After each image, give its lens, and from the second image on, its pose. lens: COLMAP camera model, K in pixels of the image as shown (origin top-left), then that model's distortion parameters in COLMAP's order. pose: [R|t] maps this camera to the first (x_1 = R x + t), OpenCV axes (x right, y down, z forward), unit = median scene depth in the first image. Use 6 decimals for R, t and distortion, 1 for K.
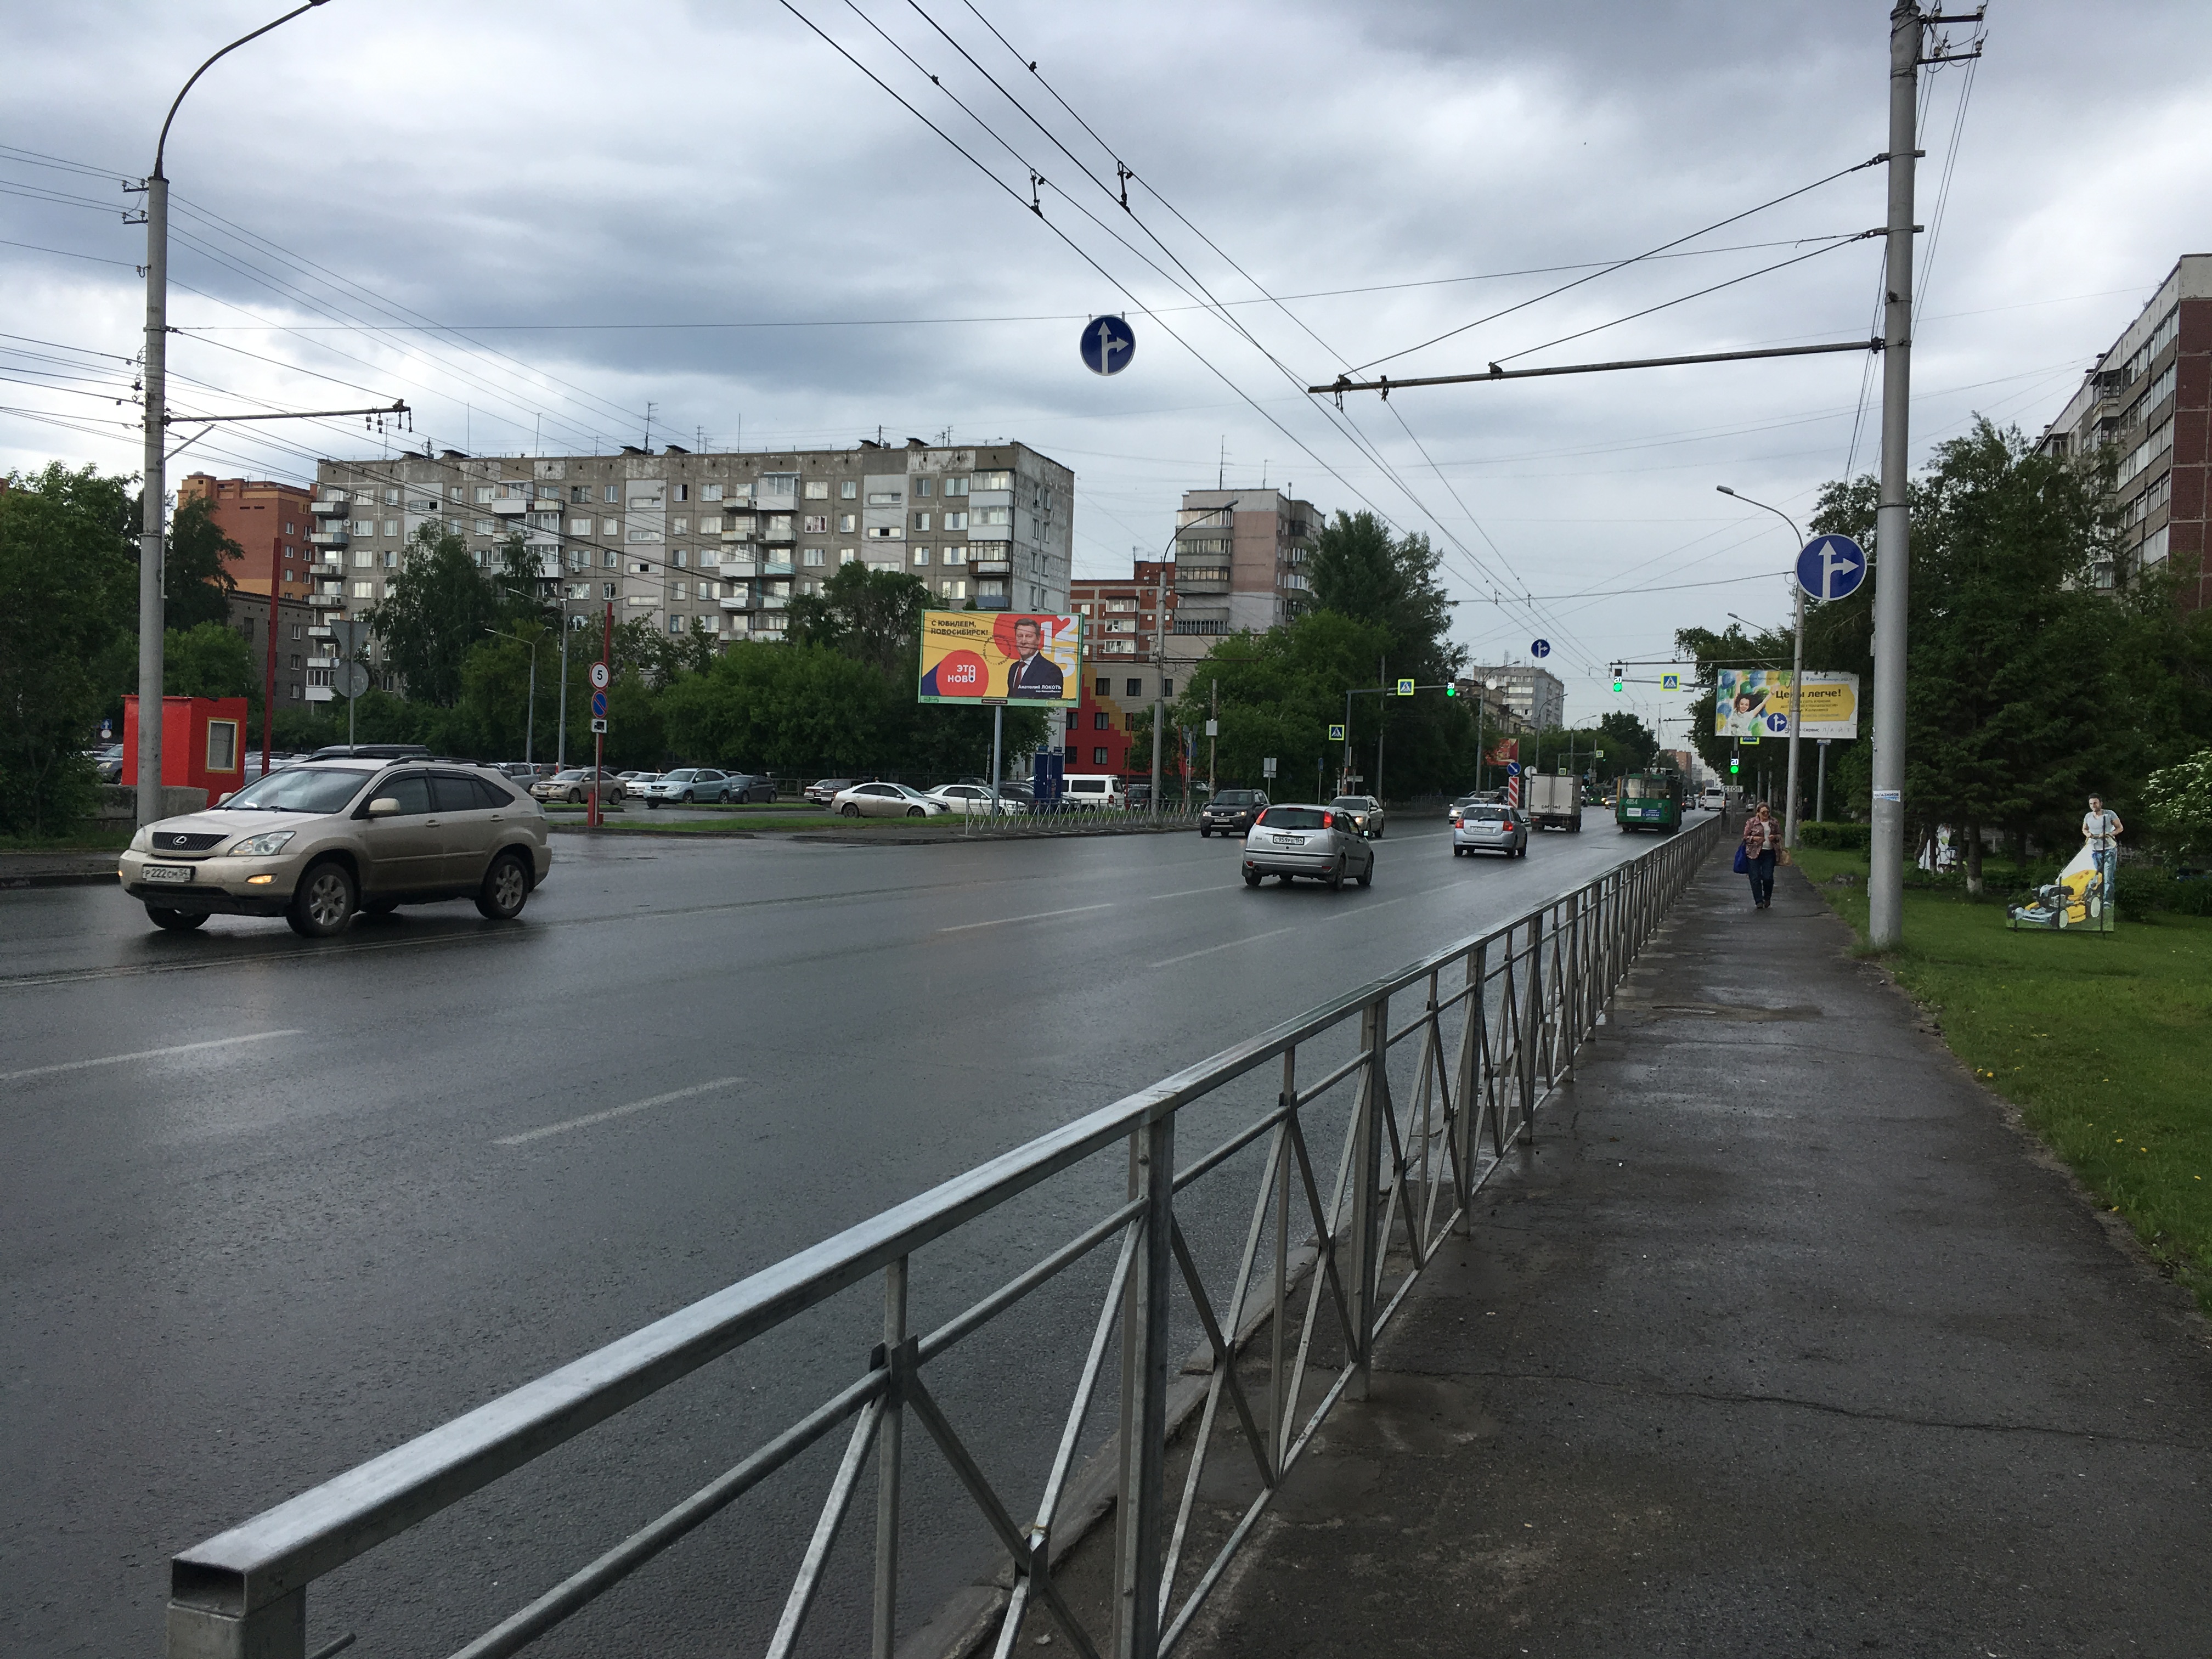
lens RADIAL K [[1898.0, 0, 1109.9], [0, 1898.0, 825.7], [0, 0, 1]] dist [0.058206, -0.044210]
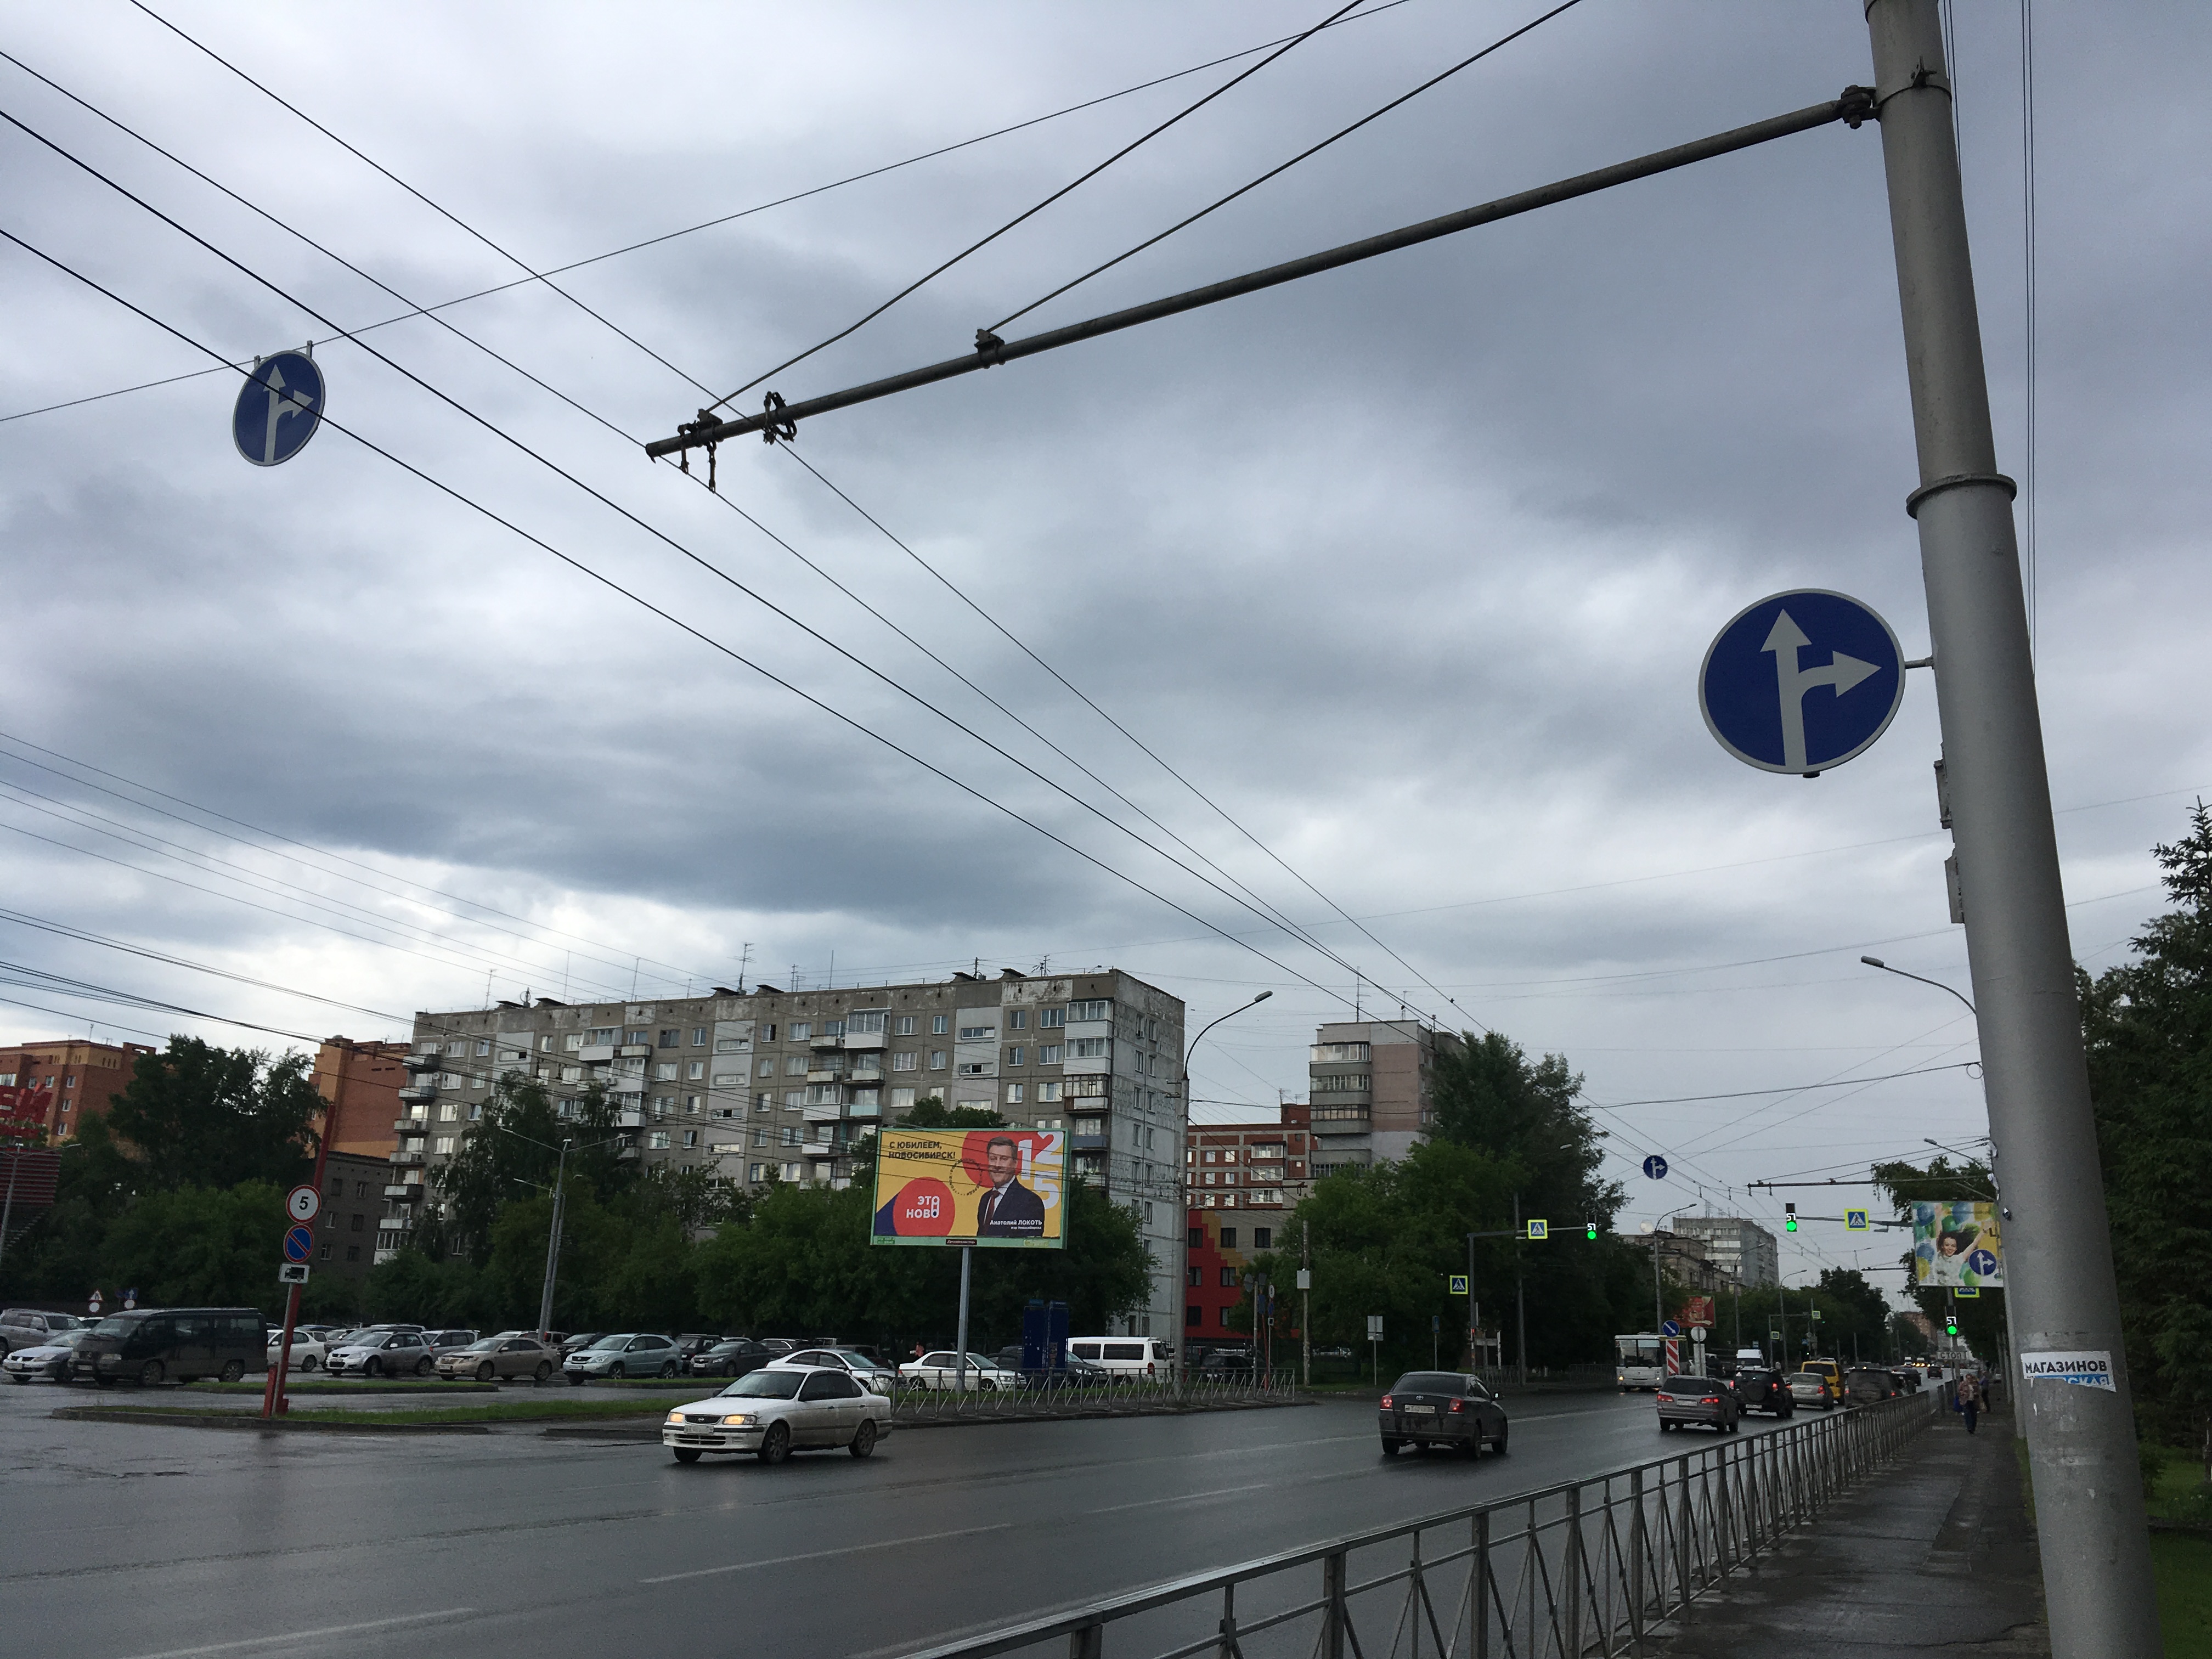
lens RADIAL K [[1898.0, 0, 1101.5], [0, 1898.0, 832.8], [0, 0, 1]] dist [0.058206, -0.044210]
pose [[0.994627, -0.032138, -0.098405, 0.039063], [0.002945, 0.958990, -0.283425, -0.001554], [0.103478, 0.281612, 0.953932, 0.091340]]
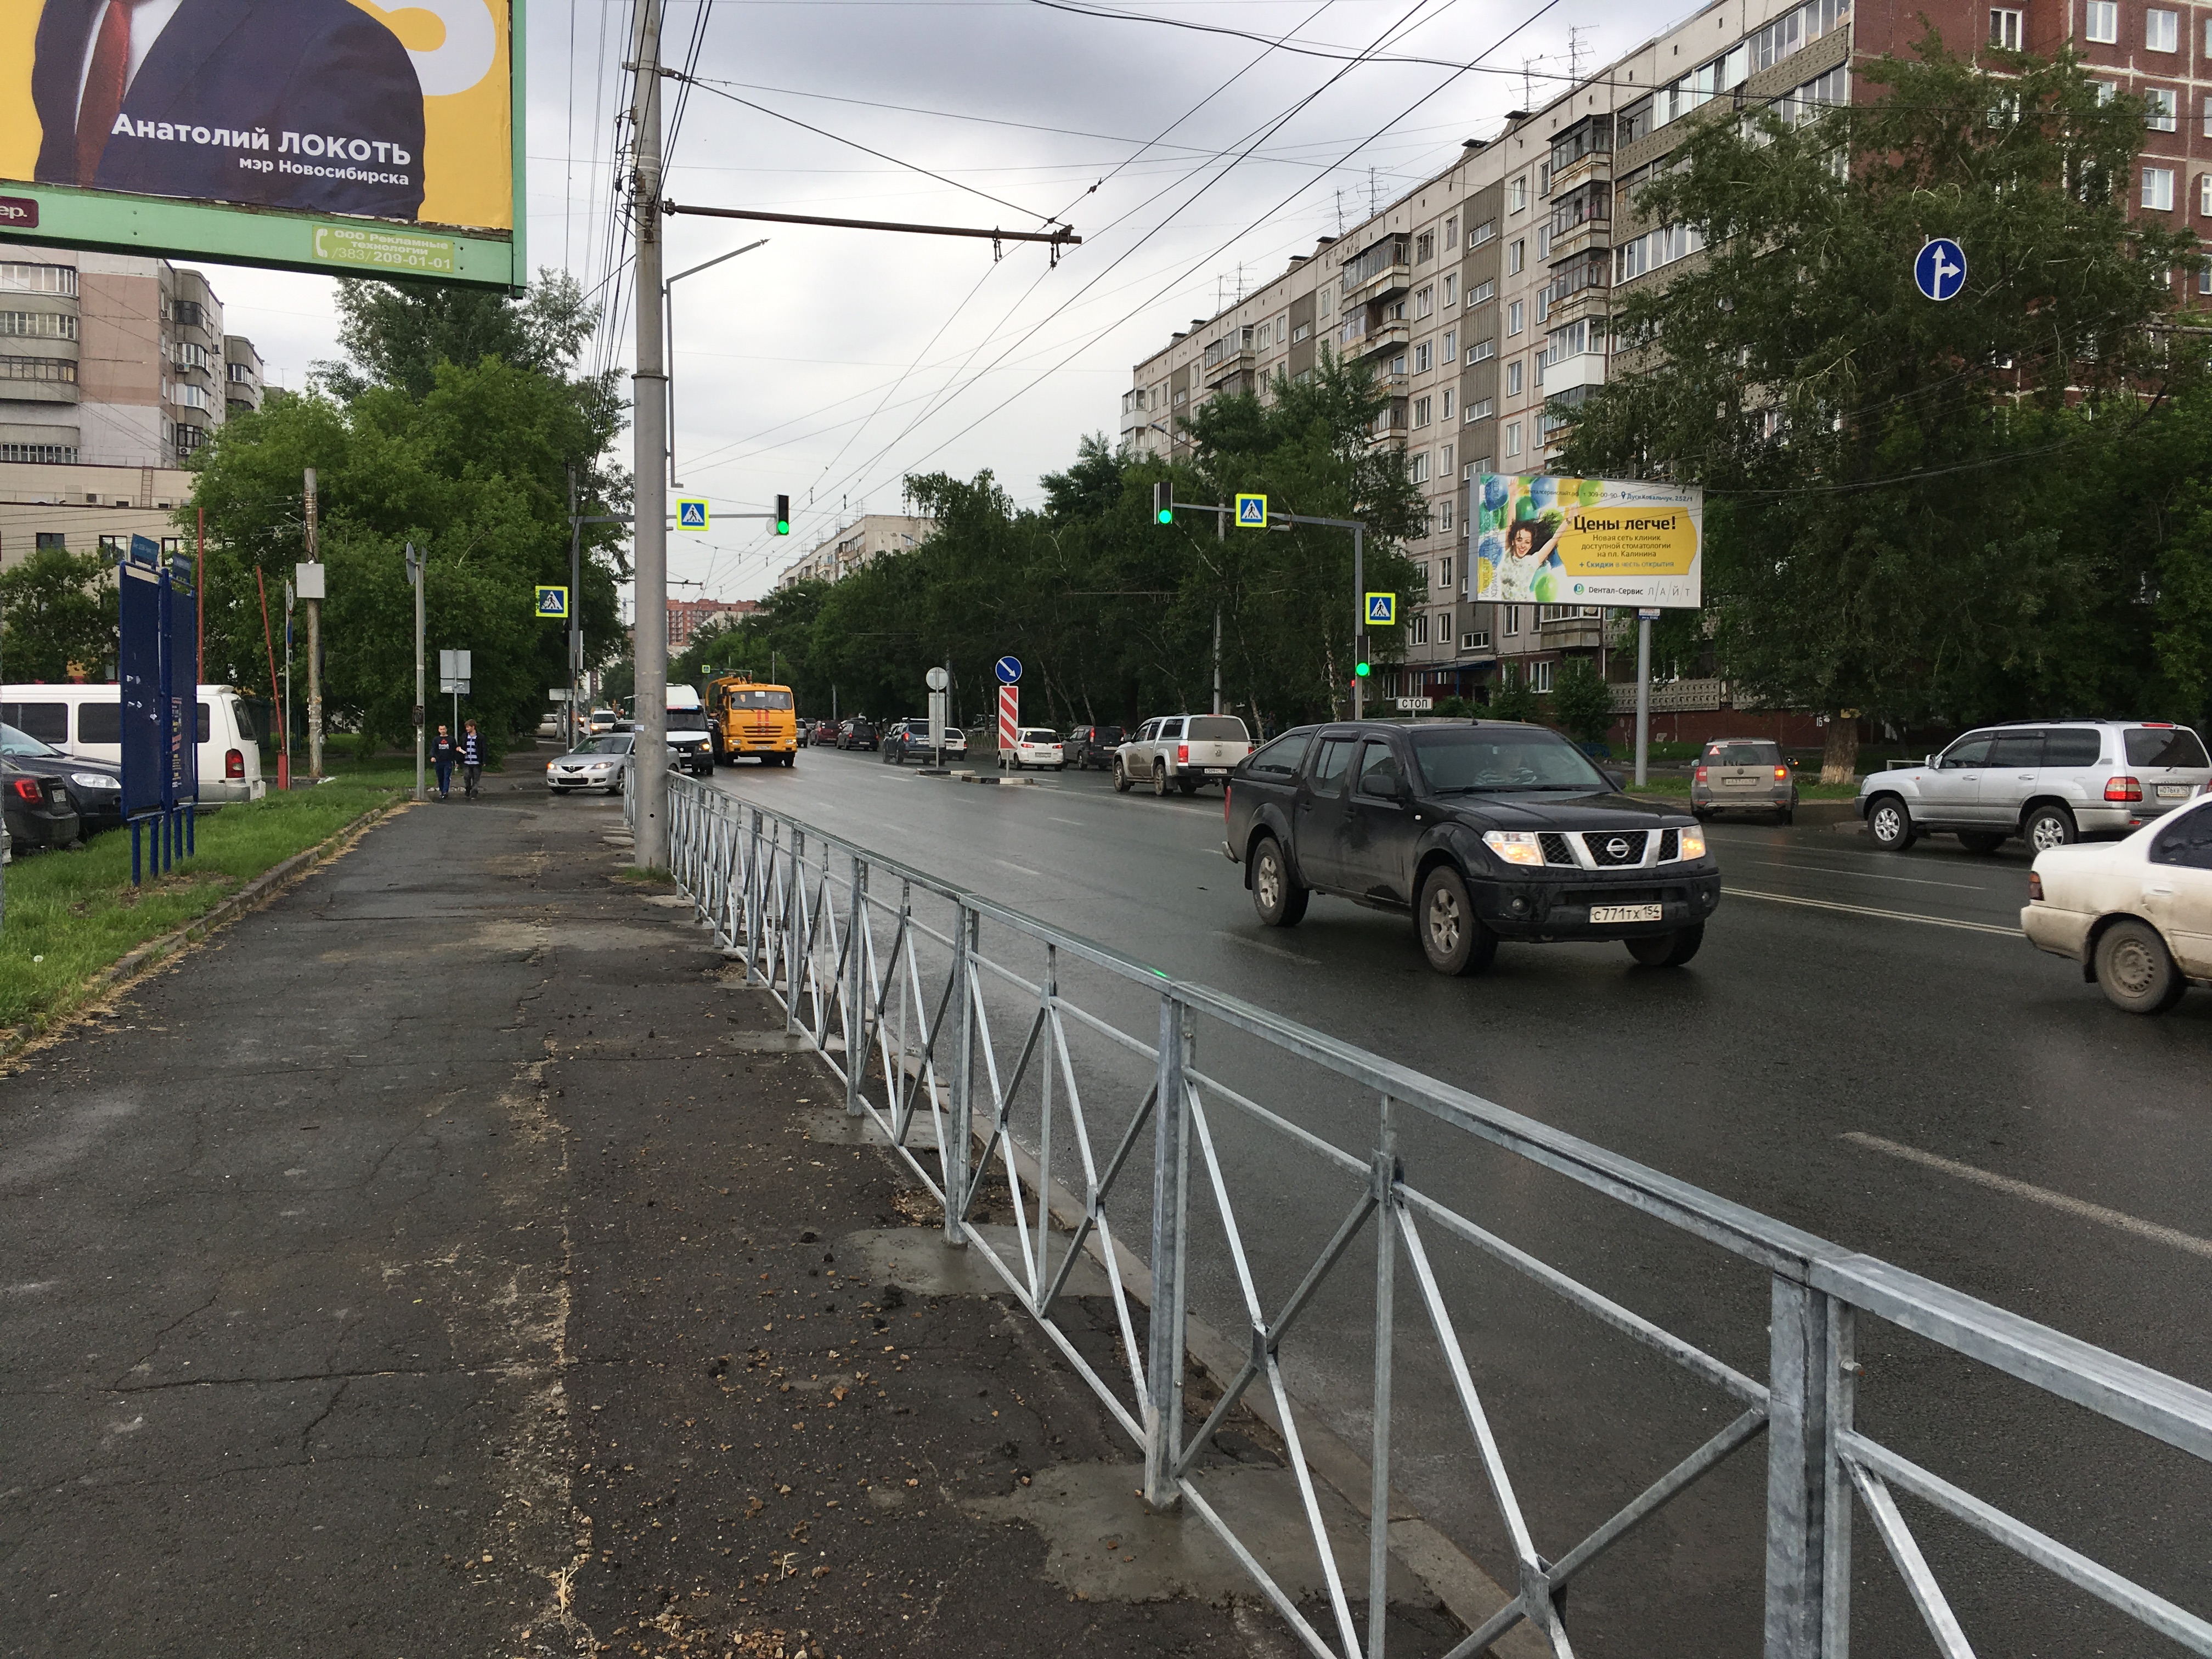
lens RADIAL K [[1898.0, 0, 1116.2], [0, 1898.0, 813.7], [0, 0, 1]] dist [0.058206, -0.044210]
pose [[0.819382, -0.046992, 0.571318, -0.035339], [0.026274, 0.998666, 0.044460, -0.009270], [-0.572645, -0.021419, 0.819524, 0.385274]]
